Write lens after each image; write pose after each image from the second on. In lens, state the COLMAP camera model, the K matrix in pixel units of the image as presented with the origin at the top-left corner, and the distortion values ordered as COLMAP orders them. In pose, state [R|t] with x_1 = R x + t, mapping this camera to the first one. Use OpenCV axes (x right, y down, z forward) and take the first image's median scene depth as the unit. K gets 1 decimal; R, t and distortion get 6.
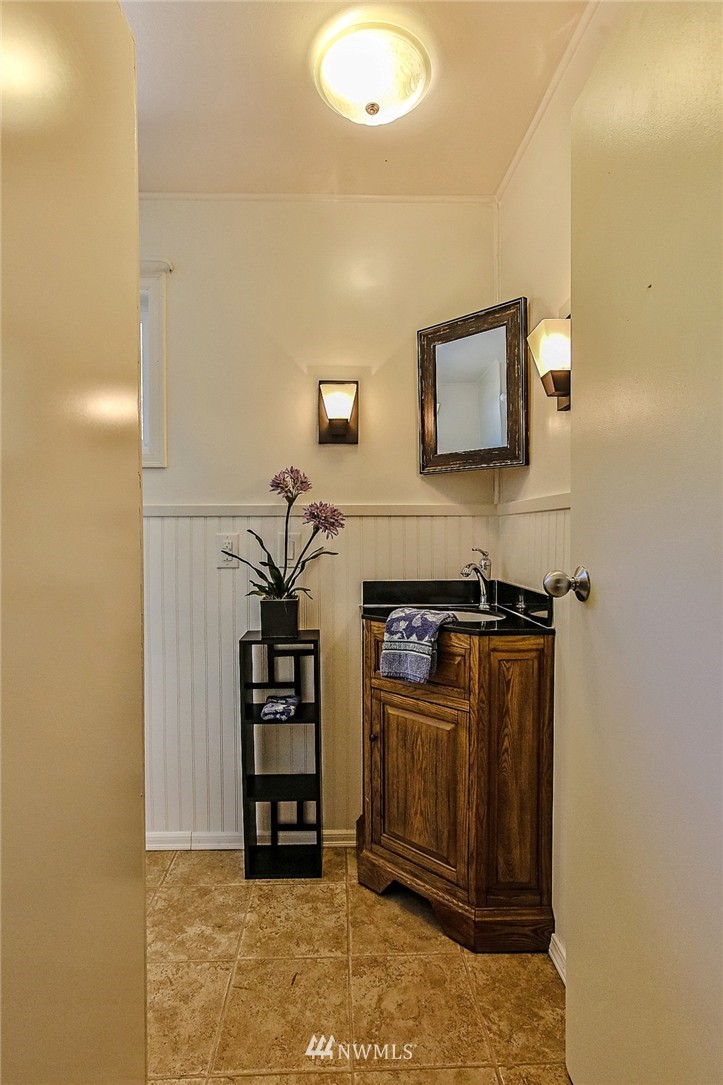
lens RADIAL K [[517.4, 0, 325.1], [0, 517.4, 540.8], [0, 0, 1]] dist [-0.029602, 0.019687]
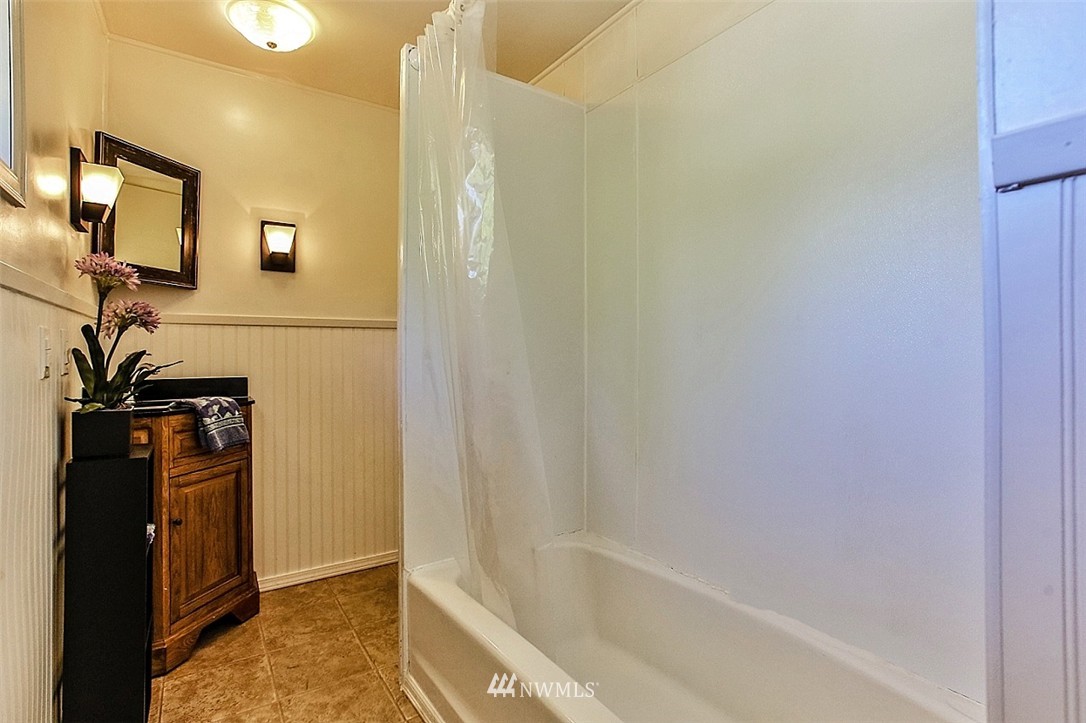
lens RADIAL K [[517.9, 0, 541.4], [0, 517.9, 350.7], [0, 0, 1]] dist [-0.029602, 0.019687]
pose [[-0.532275, 0.012476, 0.846480, -1.468182], [0.014939, 0.999874, -0.005344, 0.046302], [-0.846440, 0.009801, -0.532394, 1.098946]]
